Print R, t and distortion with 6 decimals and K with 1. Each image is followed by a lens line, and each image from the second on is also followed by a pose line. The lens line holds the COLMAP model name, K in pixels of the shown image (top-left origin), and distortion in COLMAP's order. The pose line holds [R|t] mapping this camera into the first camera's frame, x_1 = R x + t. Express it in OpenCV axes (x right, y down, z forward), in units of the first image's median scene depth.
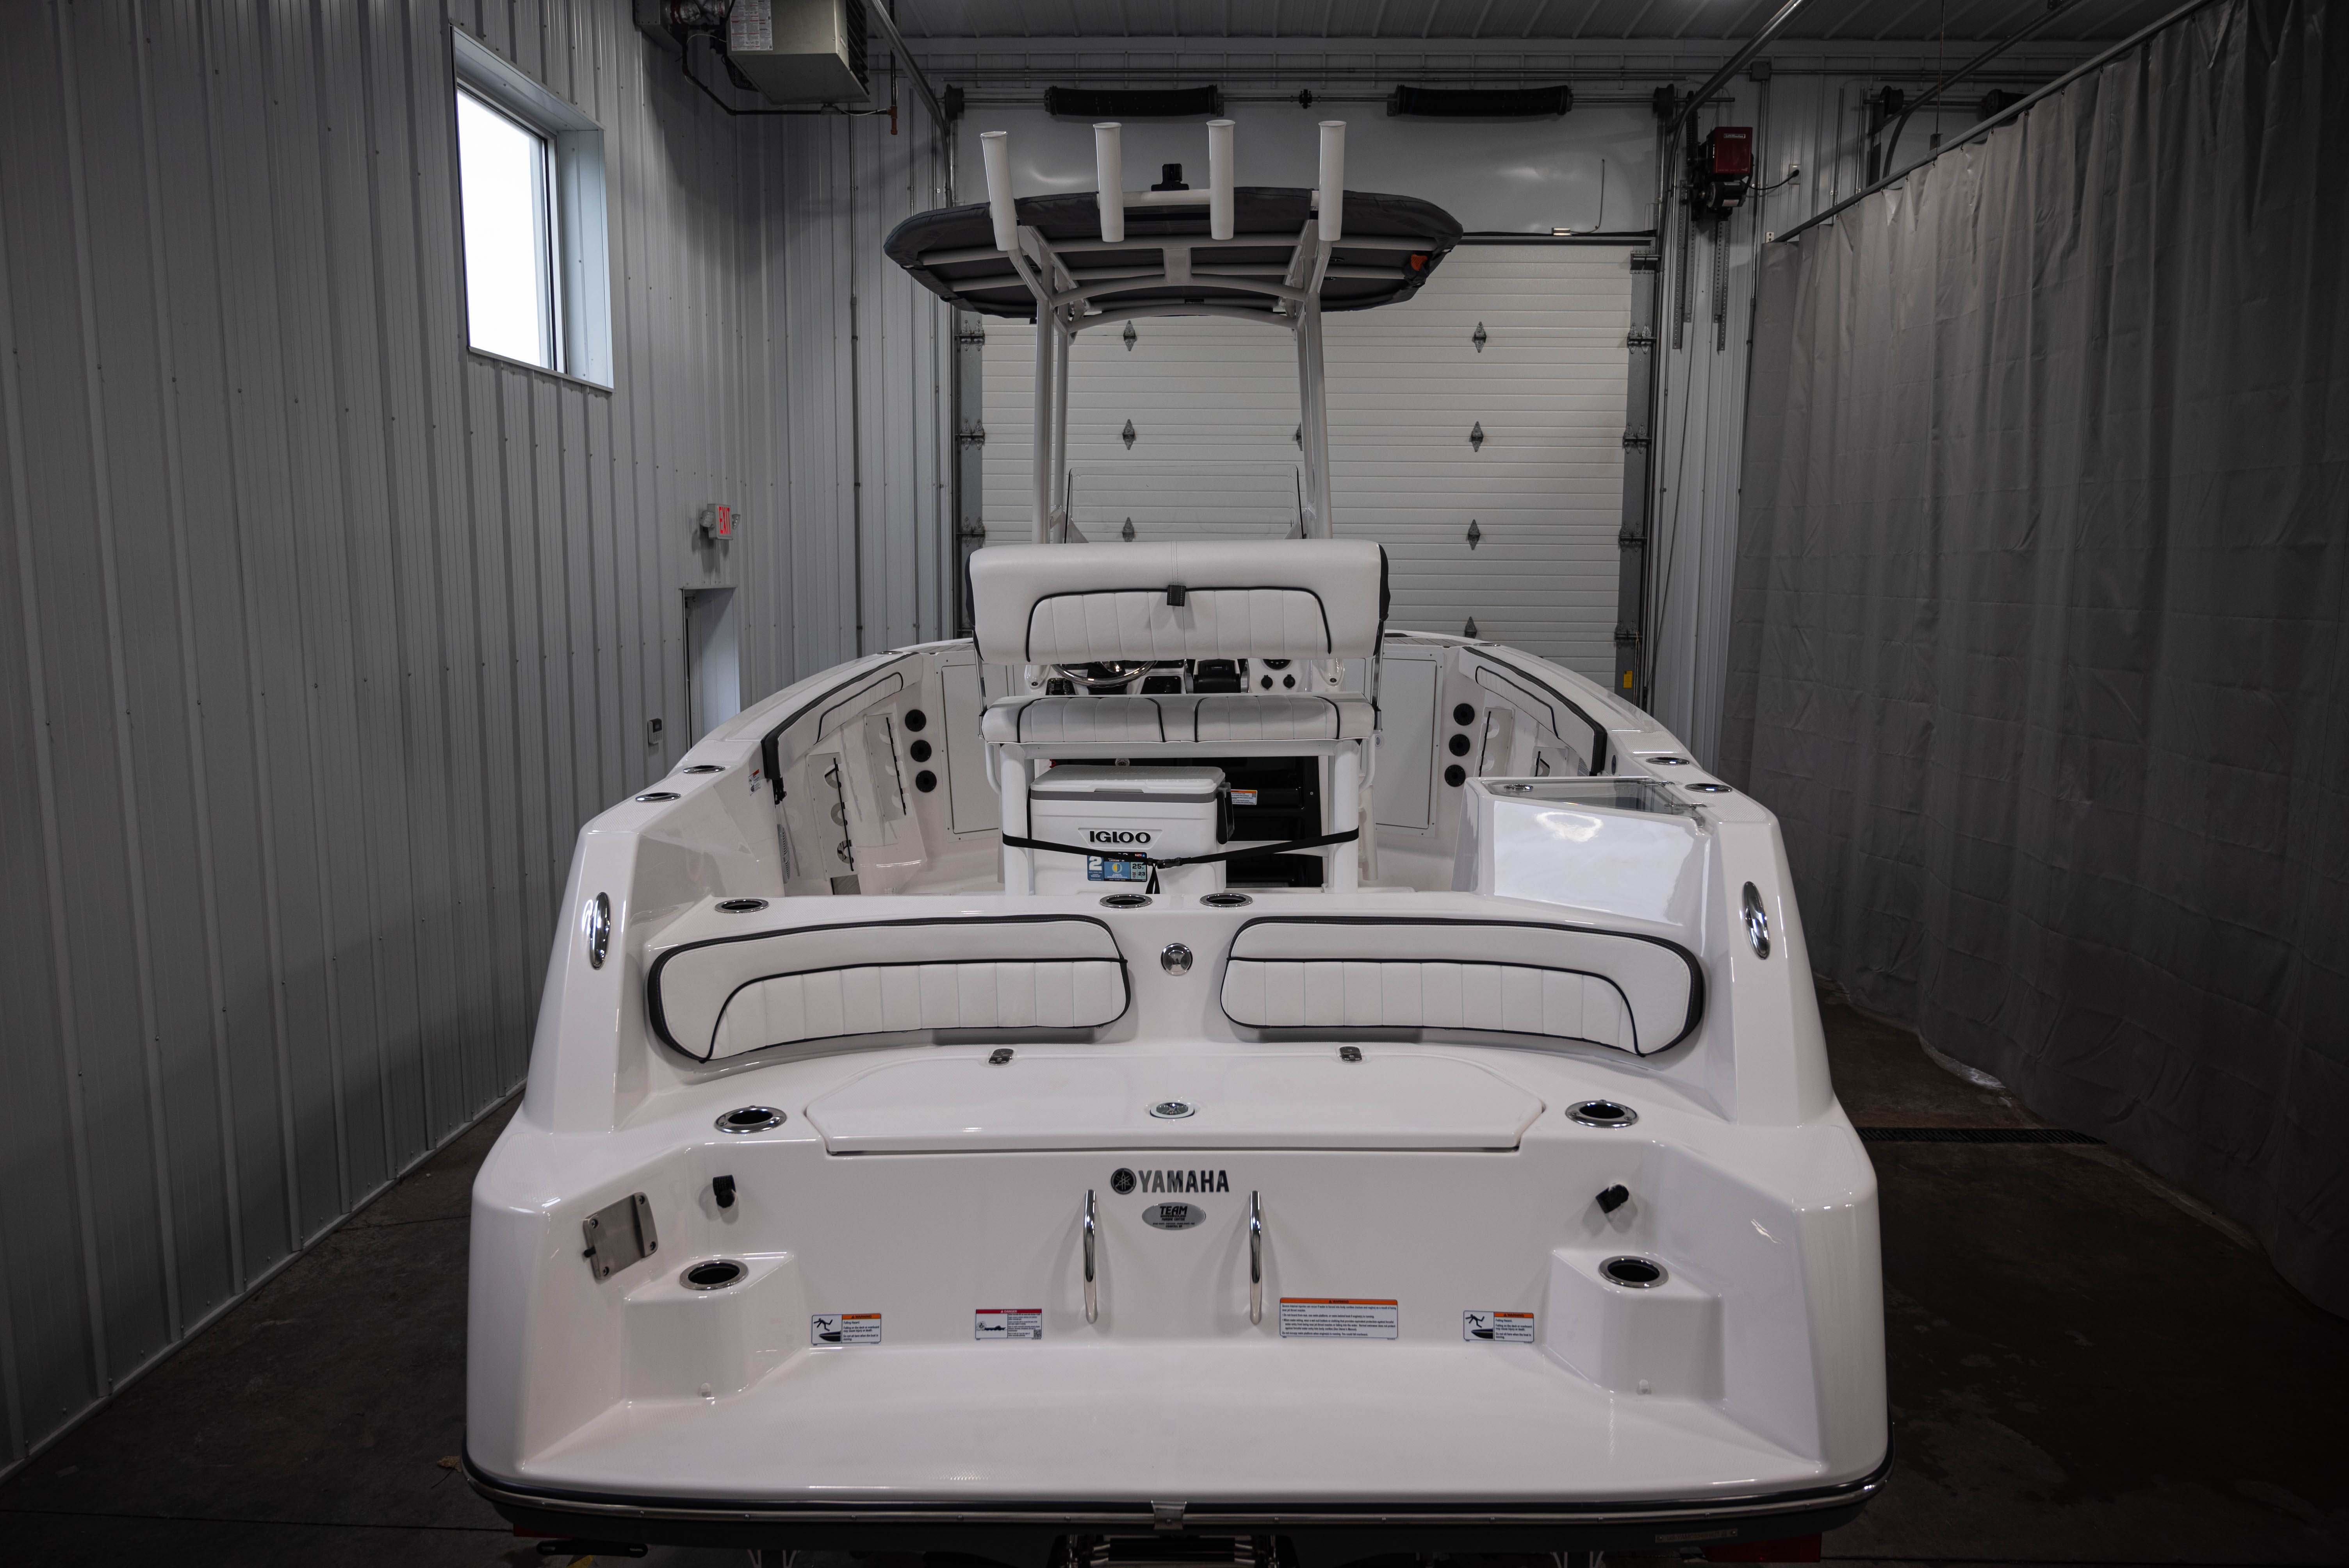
lens RADIAL K [[1619.5, 0, 1171.3], [0, 1619.5, 772.2], [0, 0, 1]] dist [0.009550, 0.000931]
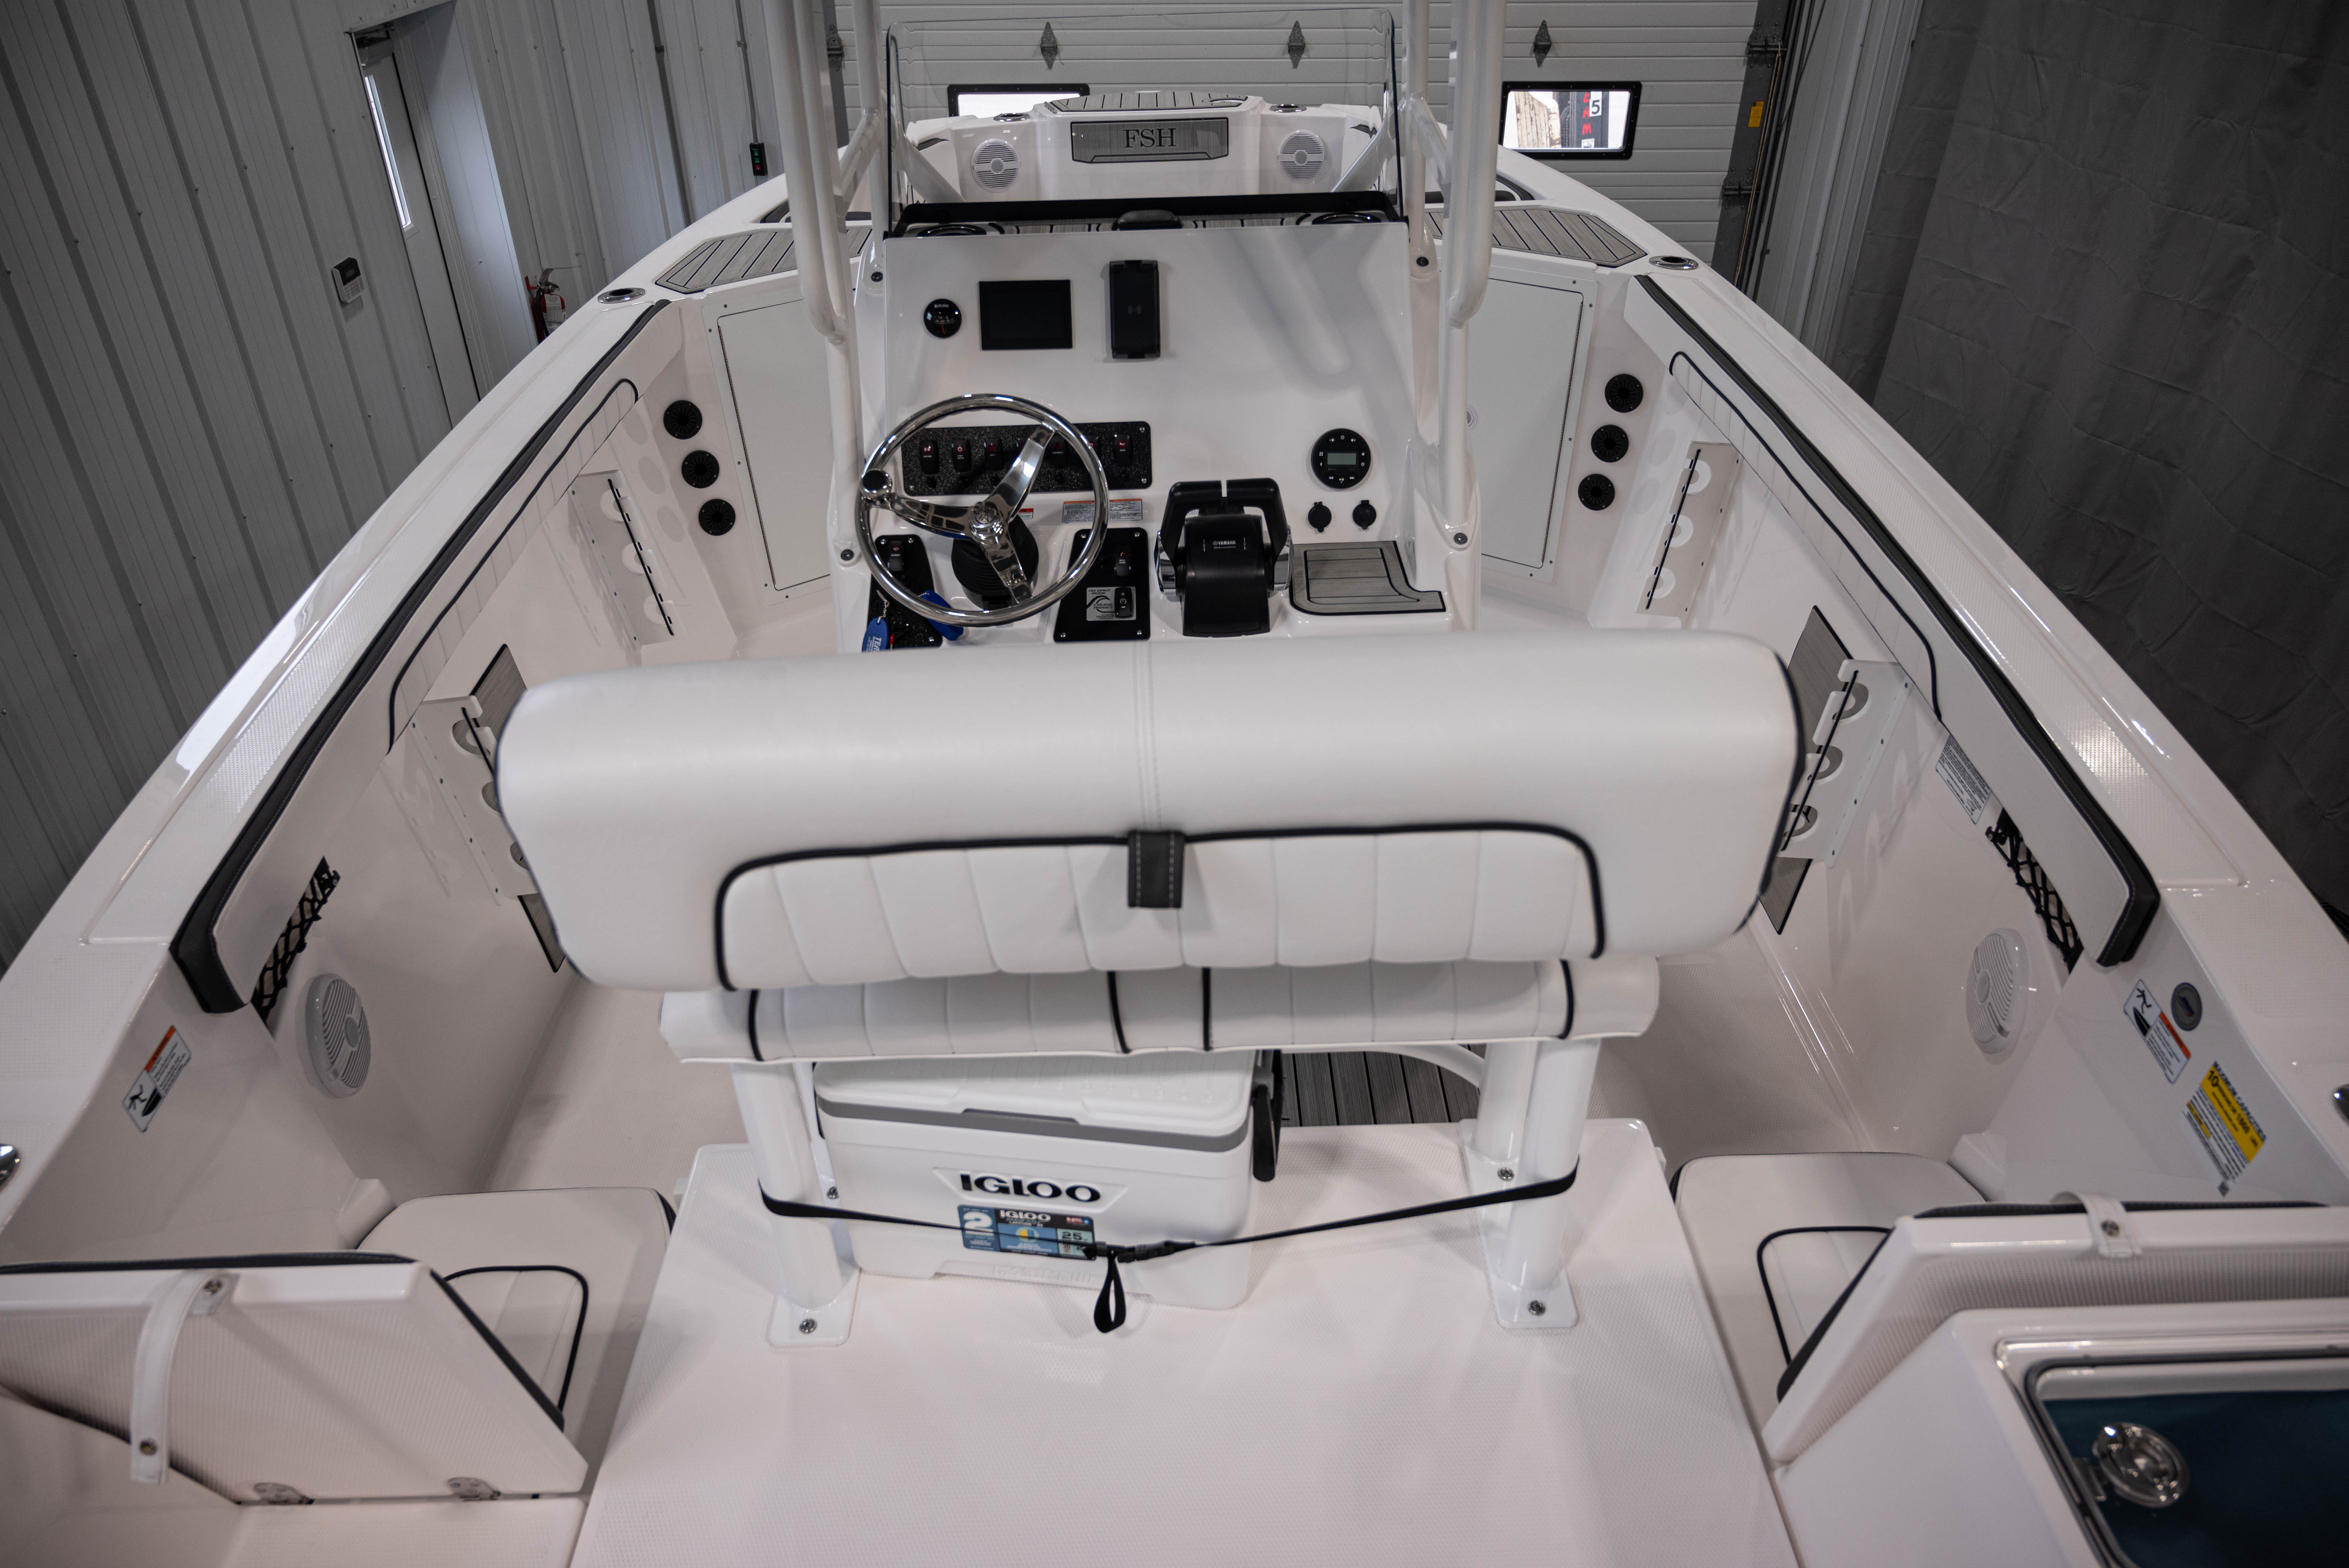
lens RADIAL K [[1550.9, 0, 1172.3], [0, 1550.9, 788.8], [0, 0, 1]] dist [-0.011007, 0.004996]
pose [[0.999270, -0.028236, 0.025735, -0.000759], [0.013934, 0.896578, 0.442667, -0.156954], [-0.035573, -0.441985, 0.896317, 0.440335]]
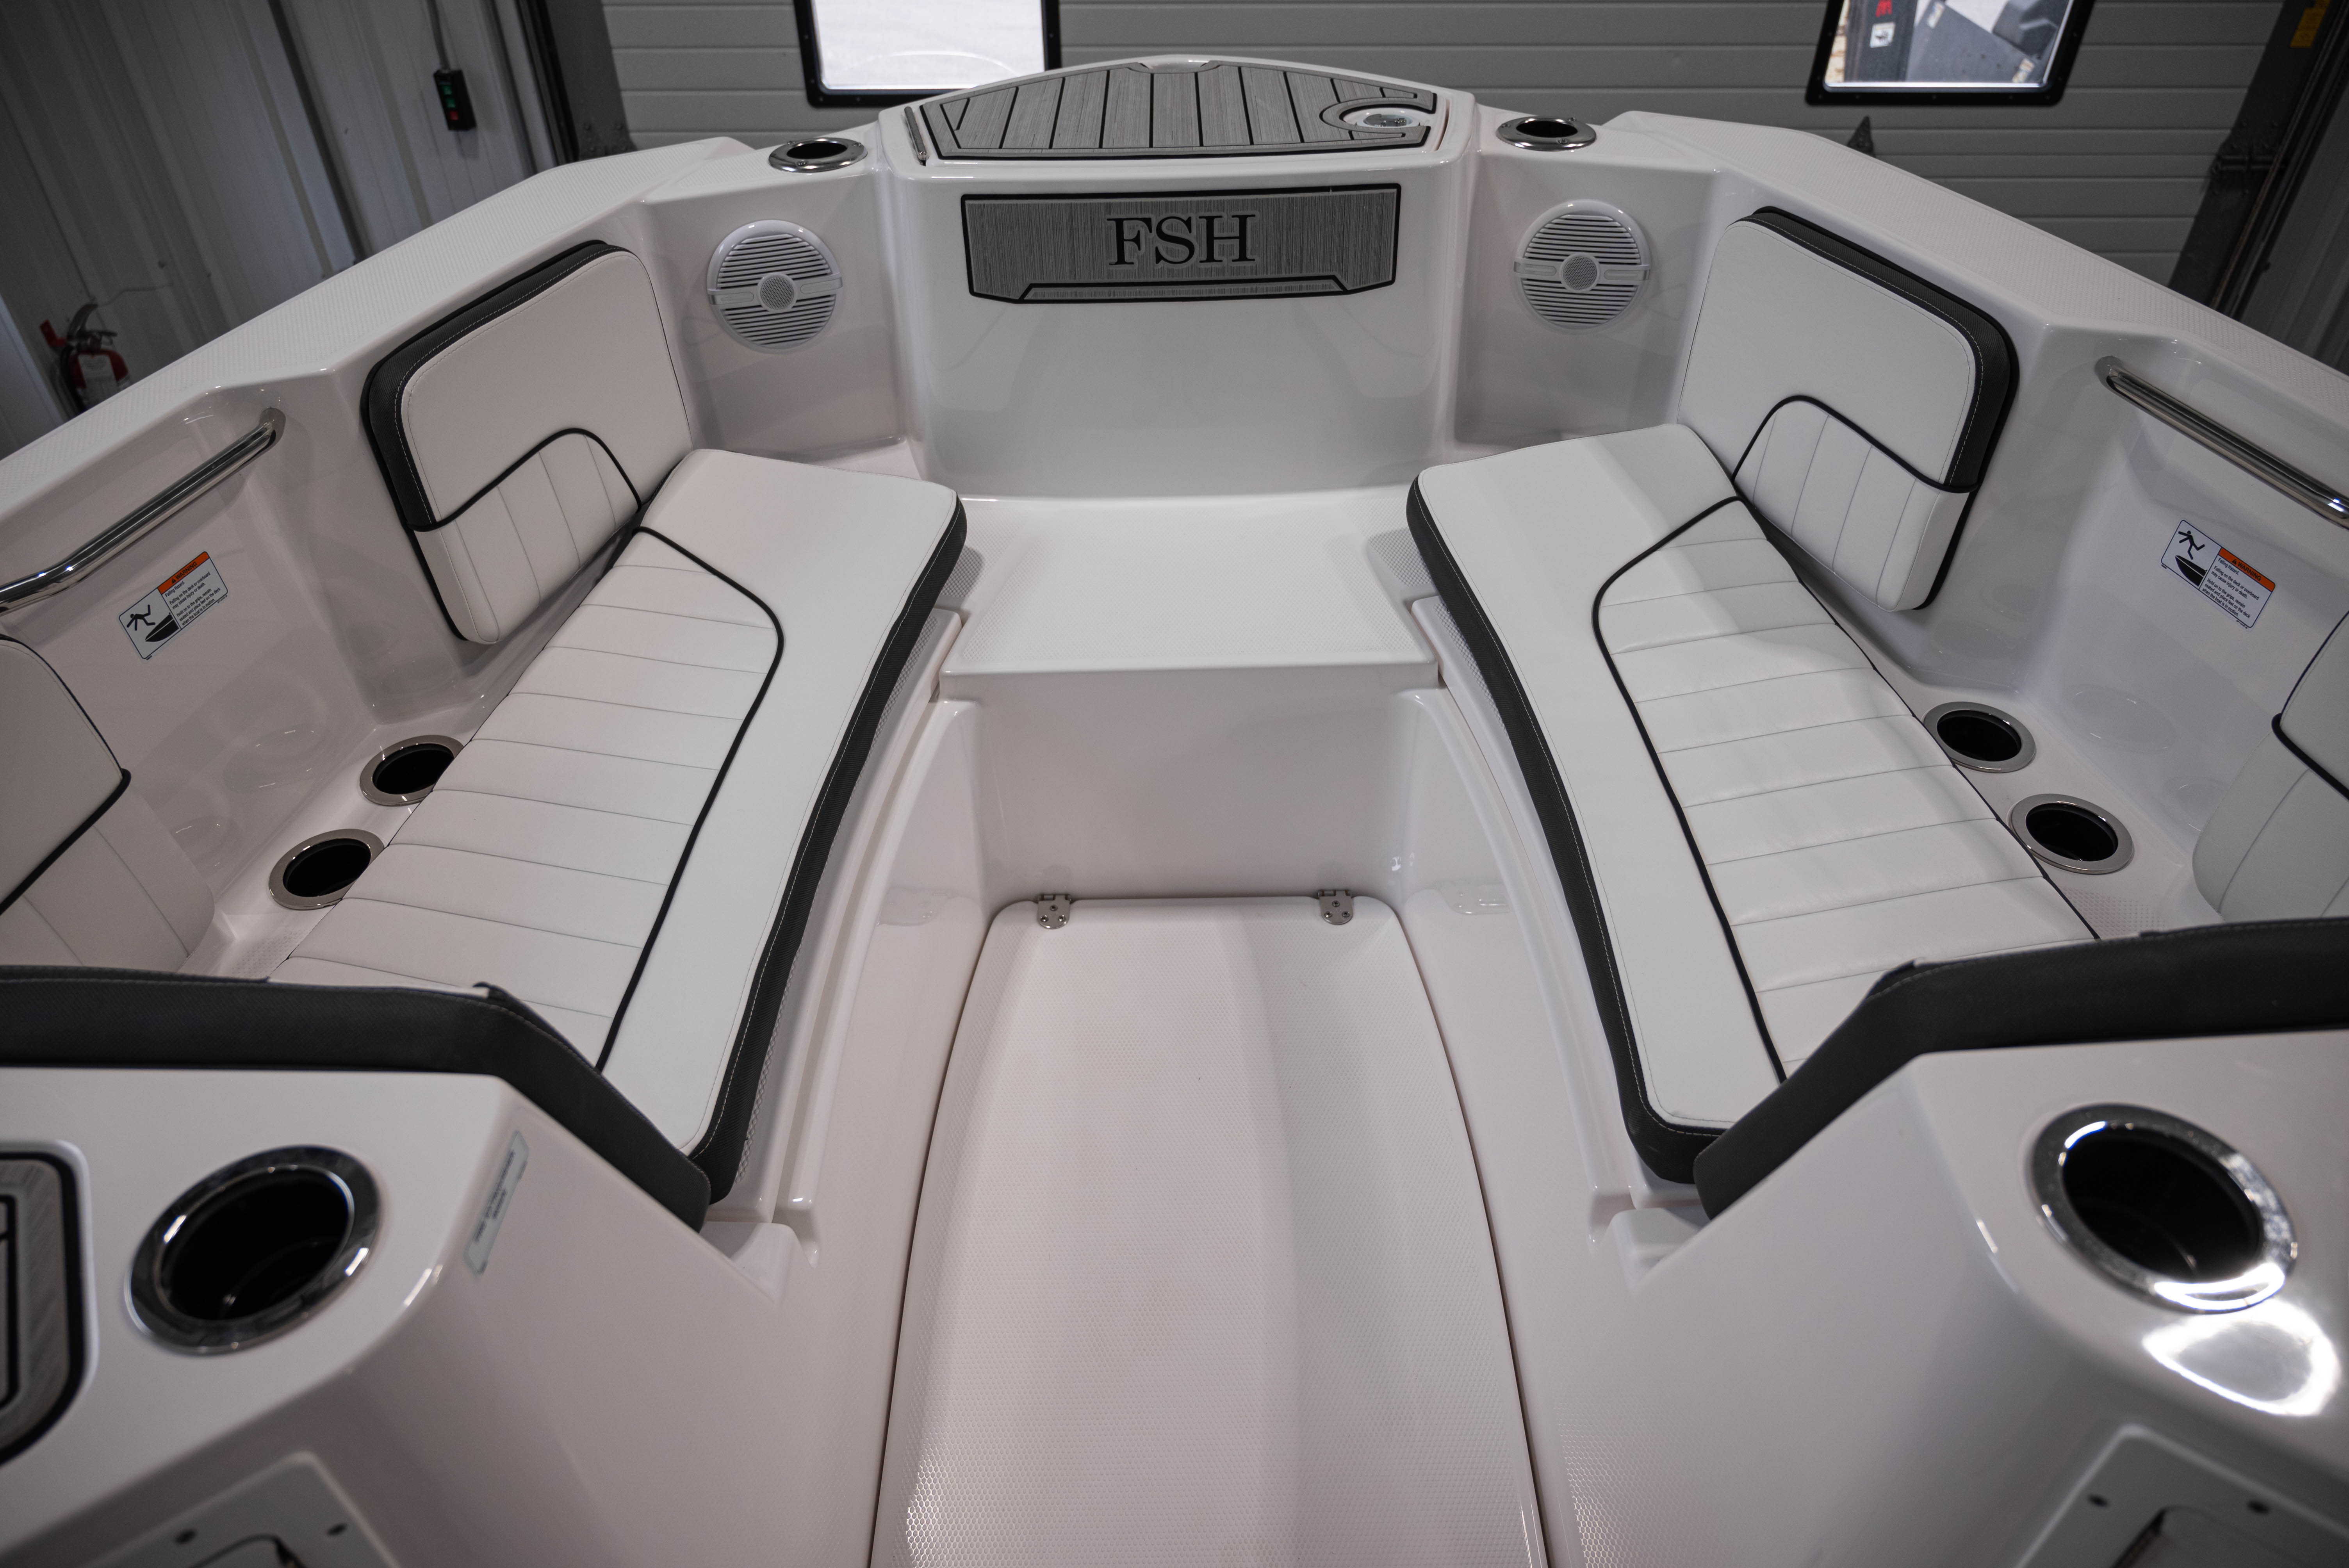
lens RADIAL K [[1561.8, 0, 1182.5], [0, 1561.8, 790.1], [0, 0, 1]] dist [-0.006827, -0.000100]
pose [[0.999568, -0.023563, 0.017579, 0.010665], [0.010223, 0.839259, 0.543636, -0.177032], [-0.027563, -0.543221, 0.839137, 1.014561]]
